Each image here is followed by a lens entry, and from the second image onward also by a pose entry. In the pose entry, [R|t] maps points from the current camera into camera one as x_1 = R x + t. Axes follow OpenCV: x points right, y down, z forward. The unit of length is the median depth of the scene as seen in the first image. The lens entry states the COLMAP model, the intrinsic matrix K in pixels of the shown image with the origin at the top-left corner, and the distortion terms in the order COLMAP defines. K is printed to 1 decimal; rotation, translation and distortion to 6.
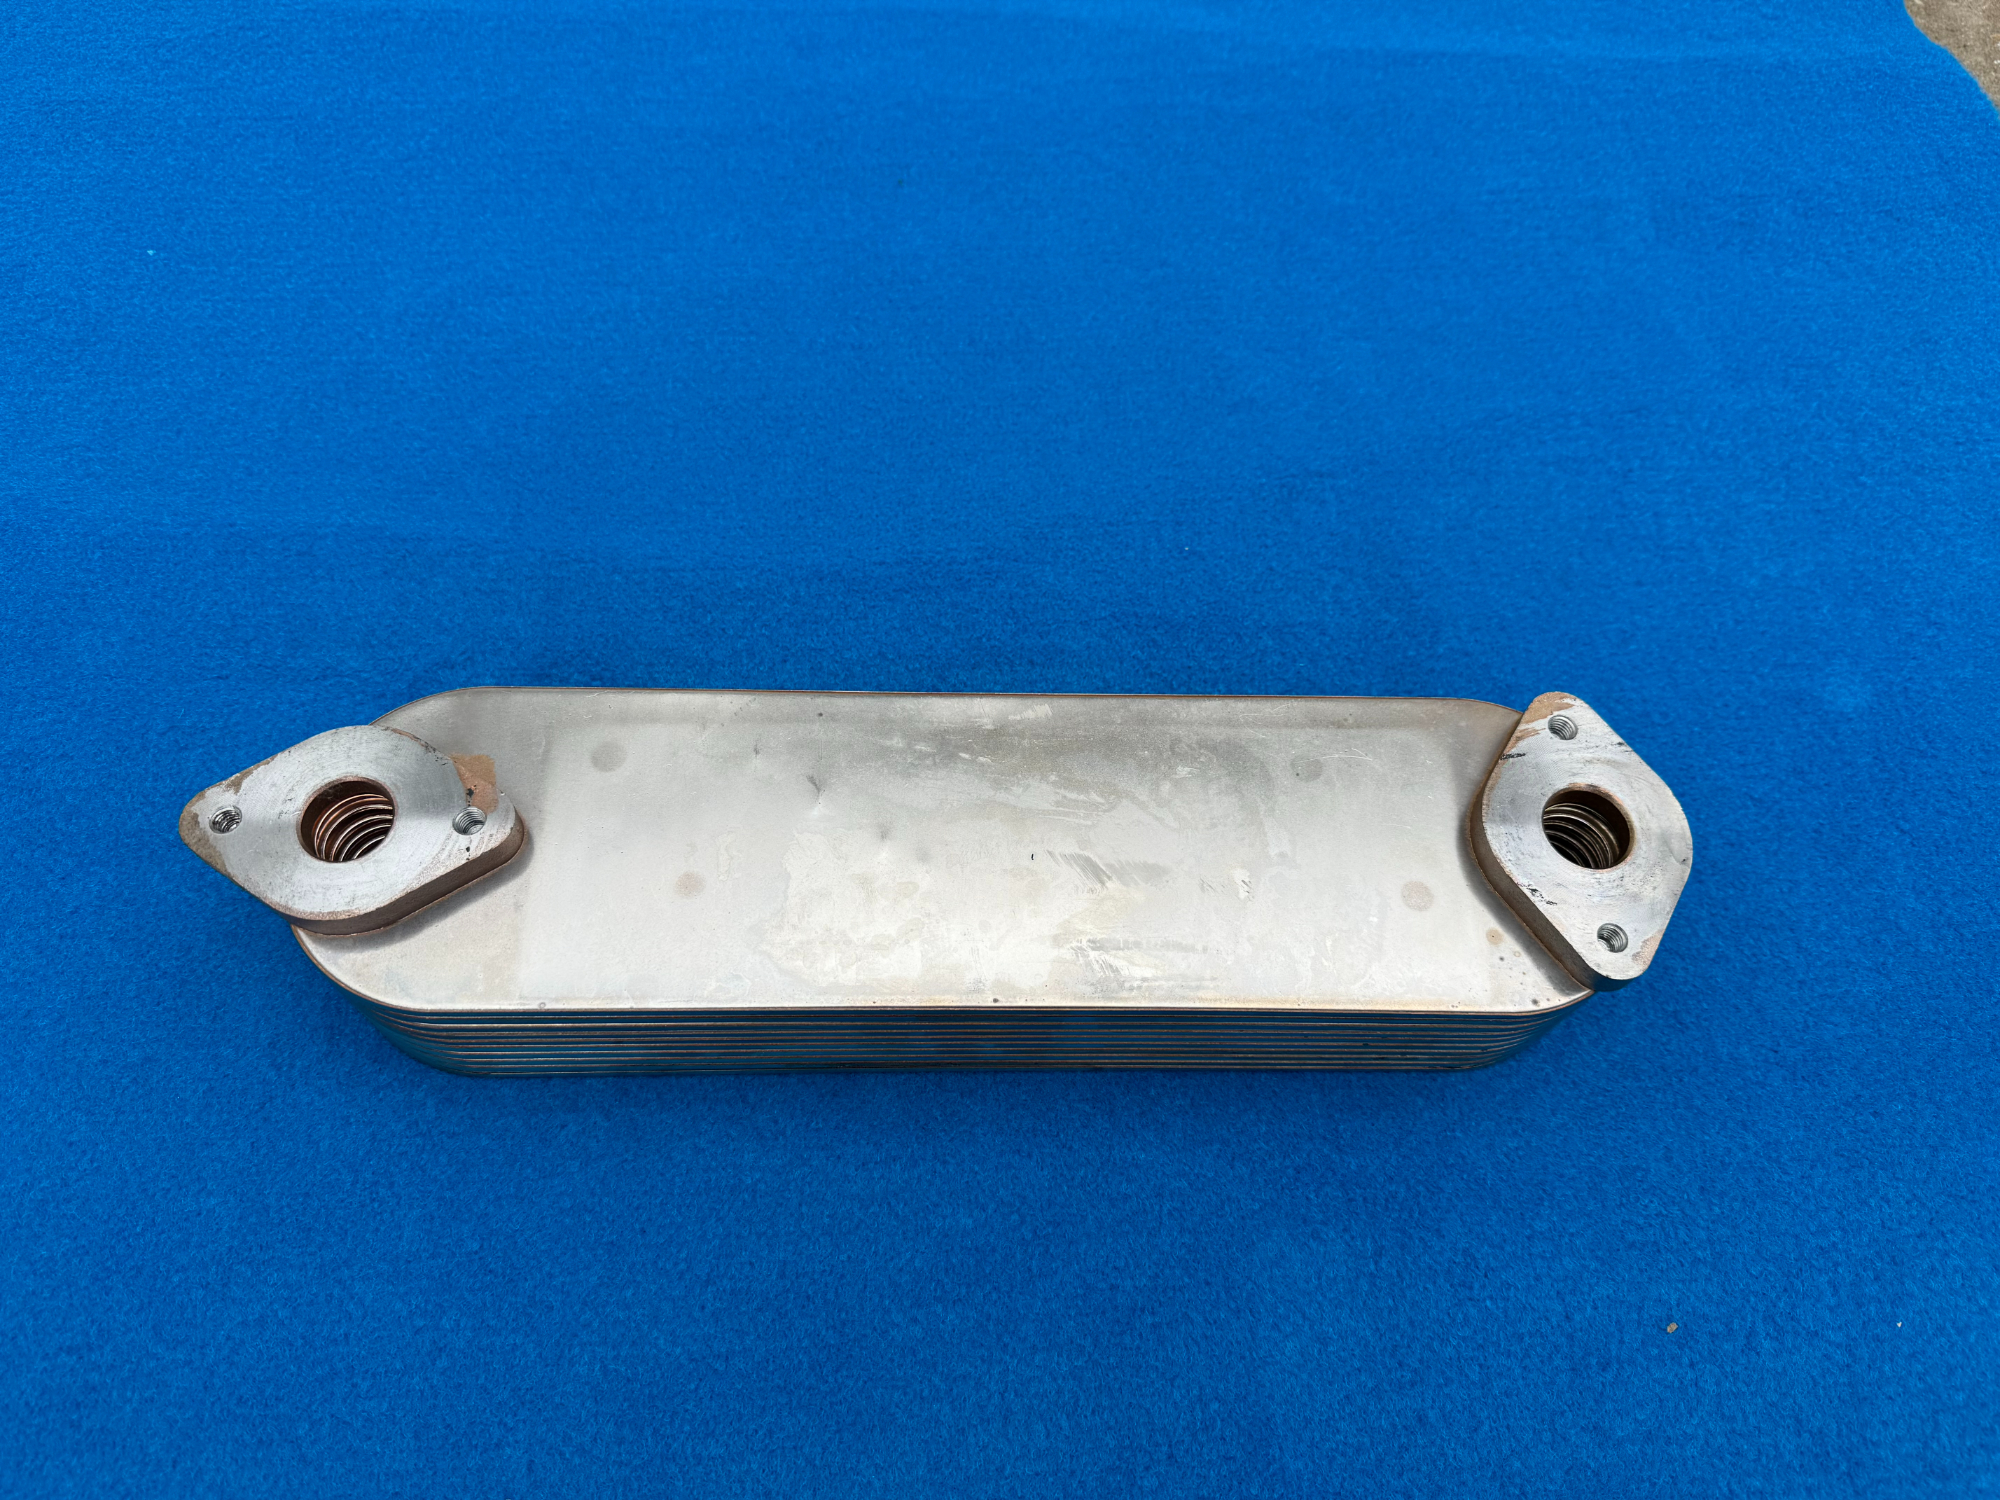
lens RADIAL K [[1395.7, 0, 1000.0], [0, 1395.7, 750.0], [0, 0, 1]] dist [-0.011275, -0.003698]
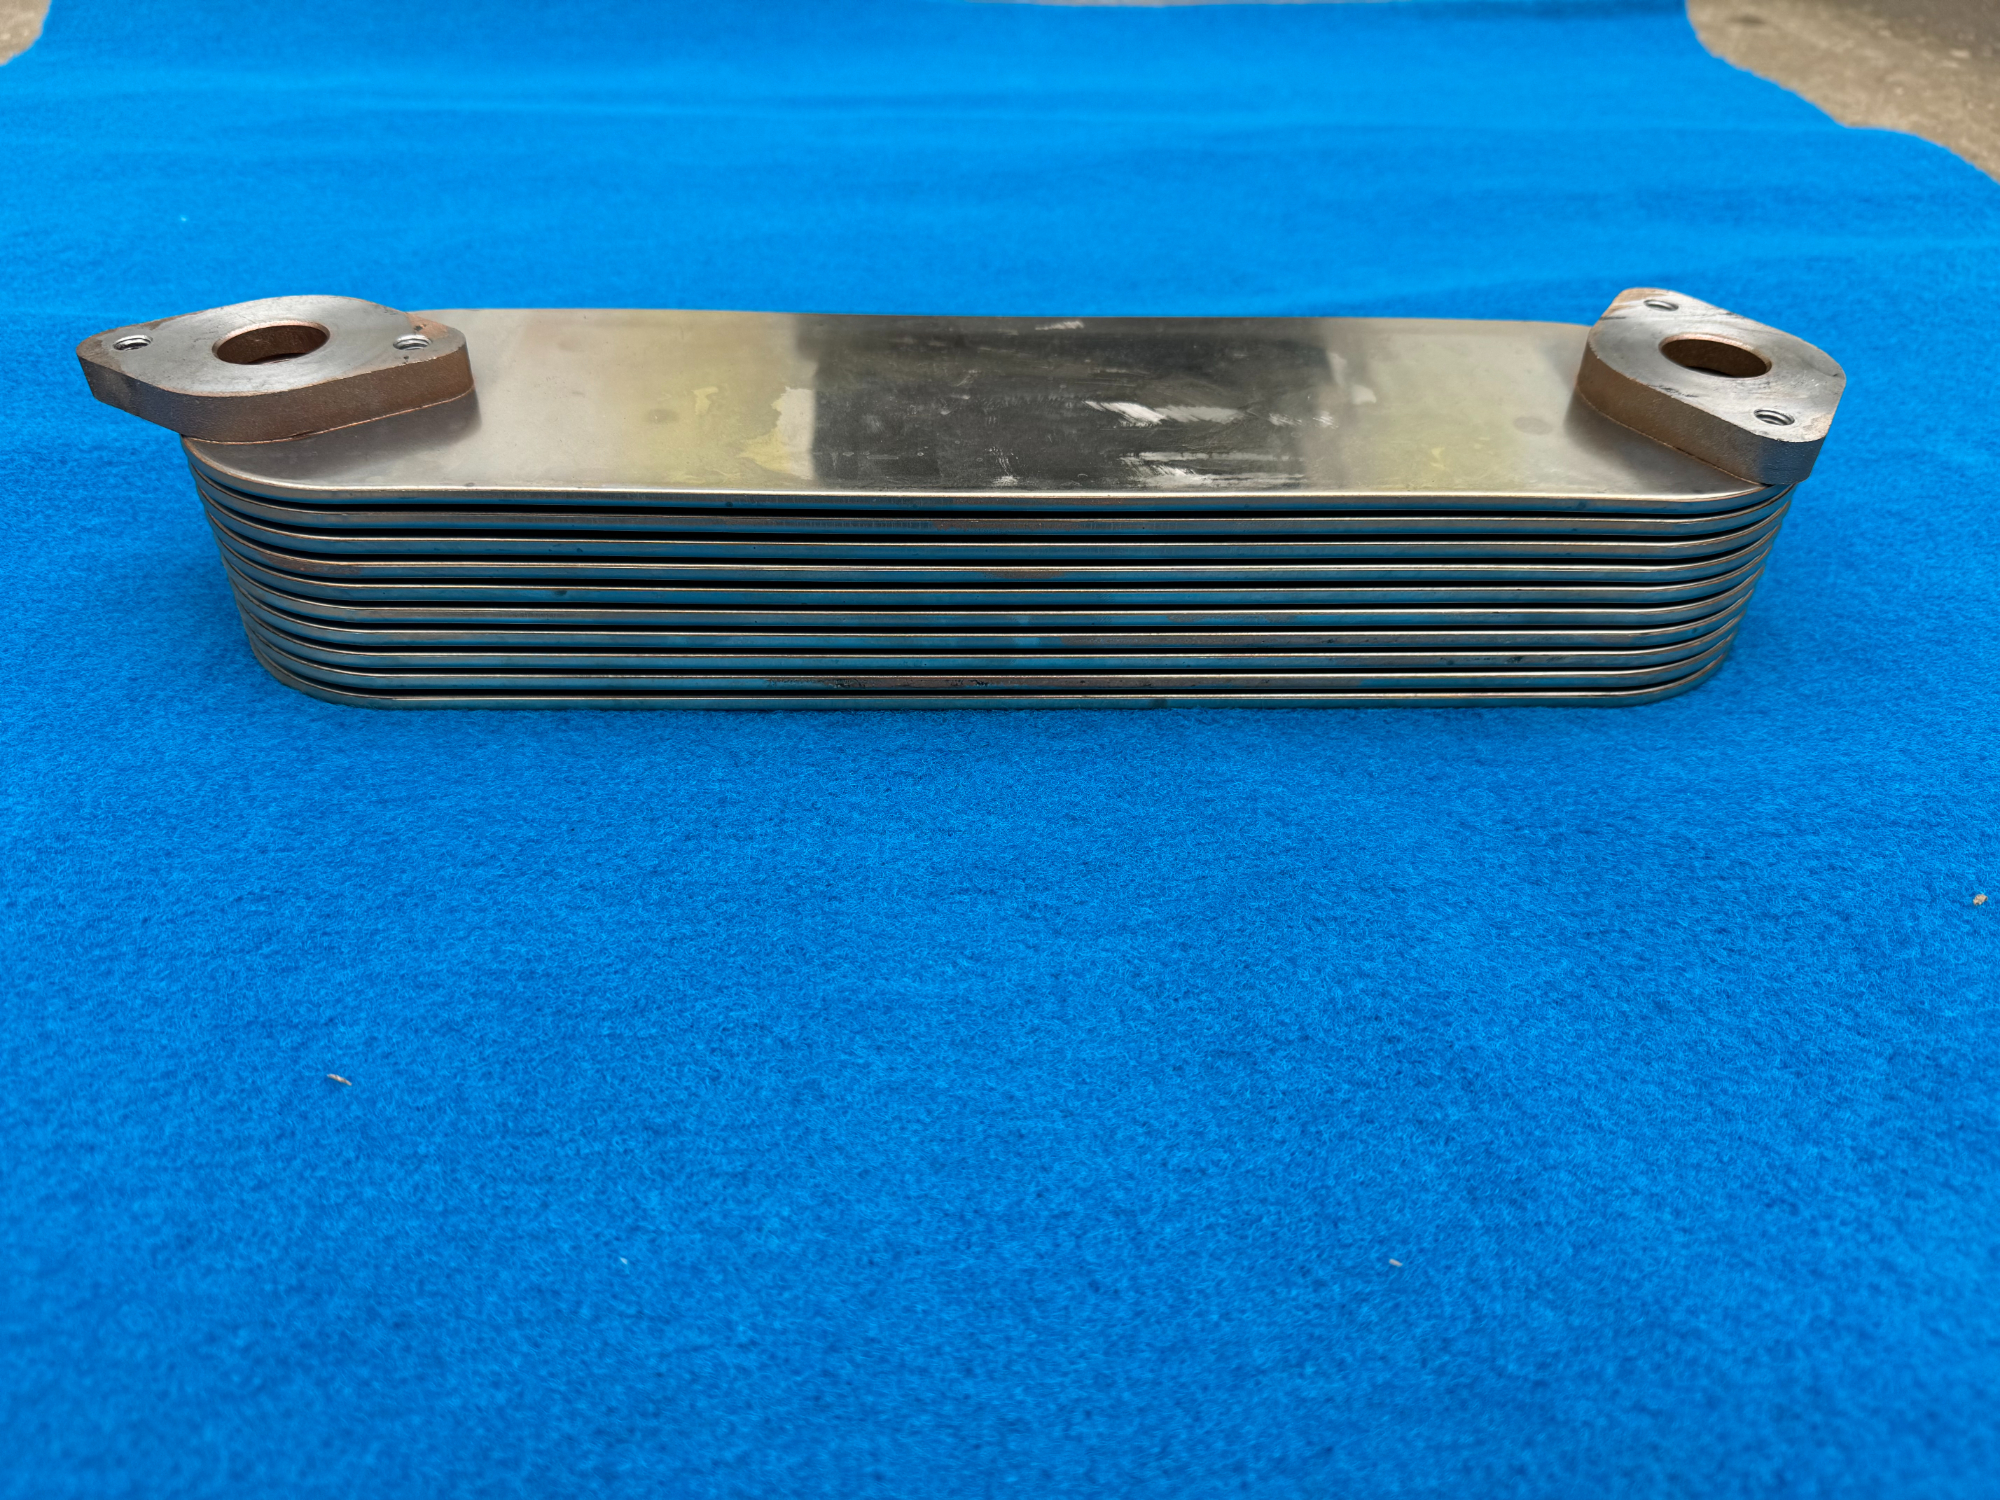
lens RADIAL K [[1412.2, 0, 1000.0], [0, 1412.2, 750.0], [0, 0, 1]] dist [-0.014174, -0.005695]
pose [[0.999588, -0.028286, -0.004792, -0.019471], [0.024468, 0.927749, -0.372402, 0.598795], [0.014979, 0.372131, 0.928059, 0.286215]]
